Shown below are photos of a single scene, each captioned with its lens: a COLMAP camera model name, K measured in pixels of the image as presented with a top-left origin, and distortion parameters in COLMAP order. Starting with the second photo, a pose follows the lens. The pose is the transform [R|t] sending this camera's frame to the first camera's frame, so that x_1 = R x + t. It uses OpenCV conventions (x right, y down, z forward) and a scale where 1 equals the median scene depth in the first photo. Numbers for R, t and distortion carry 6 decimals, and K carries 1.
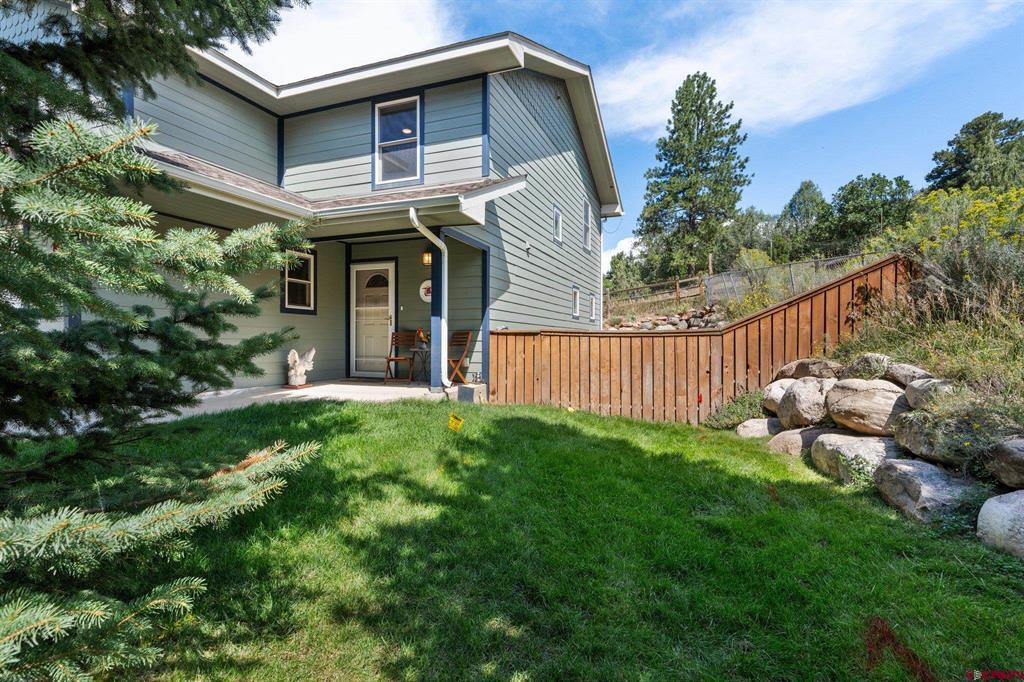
lens RADIAL K [[498.2, 0, 509.8], [0, 498.2, 343.4], [0, 0, 1]] dist [-0.000203, 0.000006]
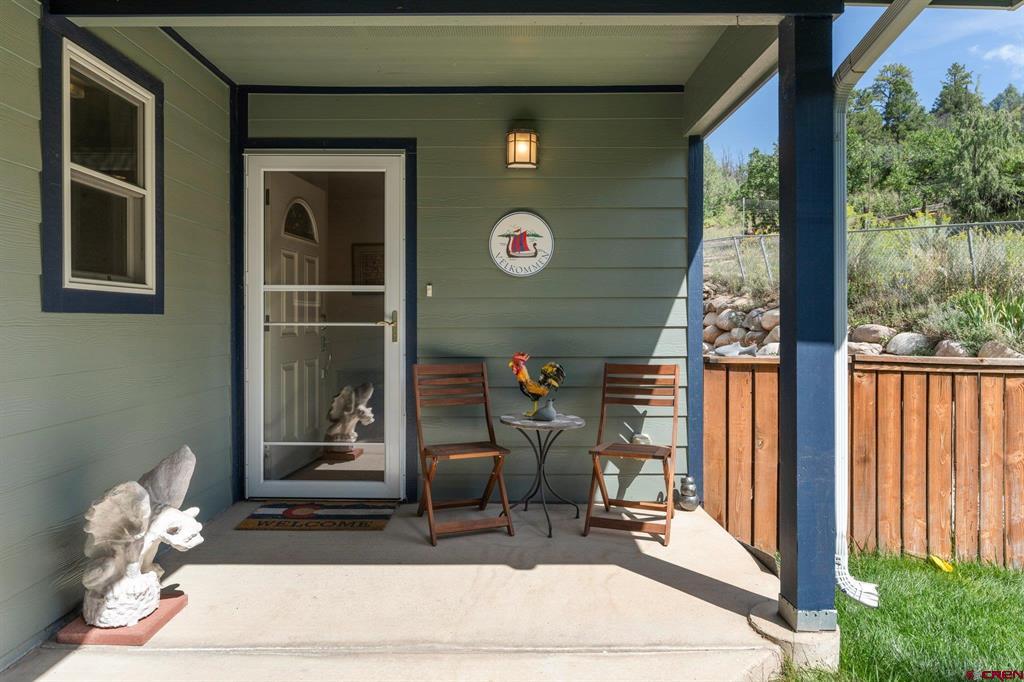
lens RADIAL K [[641.9, 0, 512.7], [0, 641.9, 331.4], [0, 0, 1]] dist [0.005310, 0.000778]
pose [[0.931638, -0.006396, 0.363332, -0.338926], [0.001041, 0.999888, 0.014931, -0.052187], [-0.363387, -0.013532, 0.931540, 0.597263]]
